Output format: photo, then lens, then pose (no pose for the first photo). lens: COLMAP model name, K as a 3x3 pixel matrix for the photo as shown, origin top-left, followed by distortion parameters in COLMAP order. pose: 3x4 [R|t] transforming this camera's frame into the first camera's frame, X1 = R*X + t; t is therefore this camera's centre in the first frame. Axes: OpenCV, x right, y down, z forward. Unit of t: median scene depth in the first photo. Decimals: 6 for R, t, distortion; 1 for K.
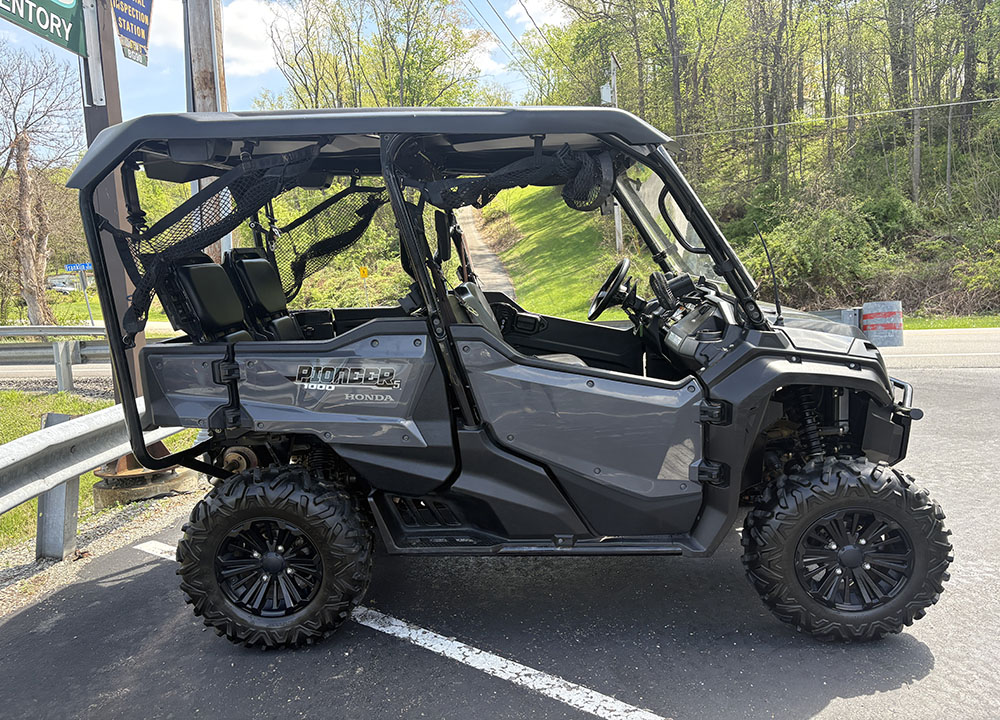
lens RADIAL K [[748.1, 0, 500.0], [0, 748.1, 360.0], [0, 0, 1]] dist [0.068164, -0.074231]
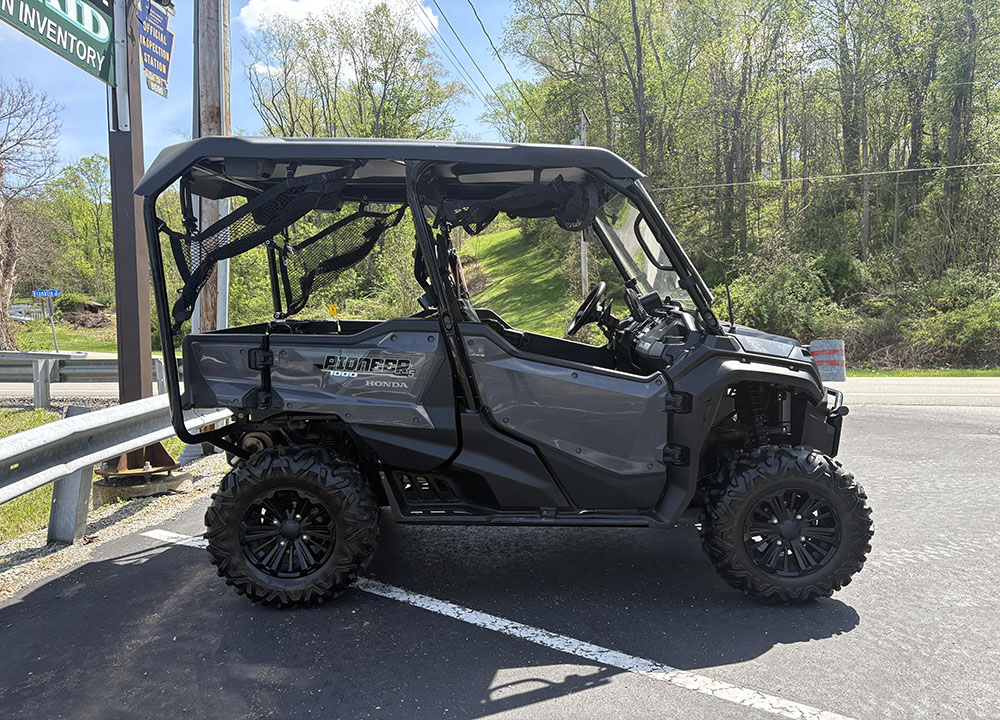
lens RADIAL K [[748.1, 0, 500.0], [0, 748.1, 360.0], [0, 0, 1]] dist [0.068164, -0.074231]
pose [[0.998336, 0.031928, 0.048010, -0.039404], [-0.028946, 0.997683, -0.061571, 0.059553], [-0.049864, 0.060079, 0.996947, -0.125269]]
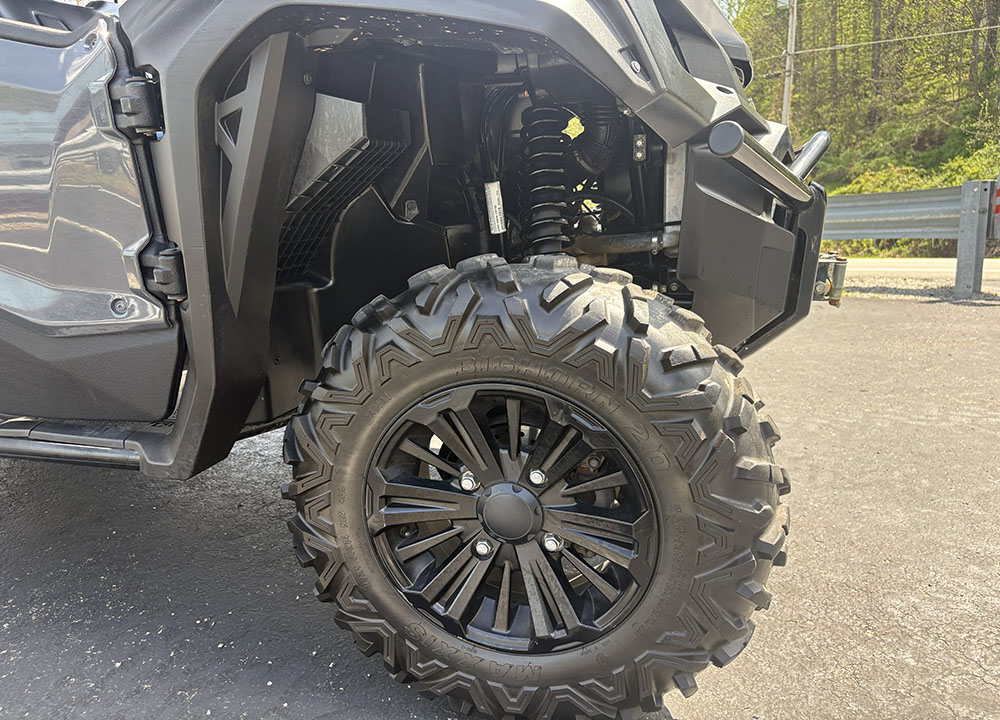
lens RADIAL K [[748.1, 0, 500.0], [0, 748.1, 360.0], [0, 0, 1]] dist [0.068164, -0.074231]
pose [[0.975663, 0.070731, -0.207556, 0.392423], [-0.053844, 0.994846, 0.085917, 0.110690], [0.212563, -0.072650, 0.974443, 0.468273]]
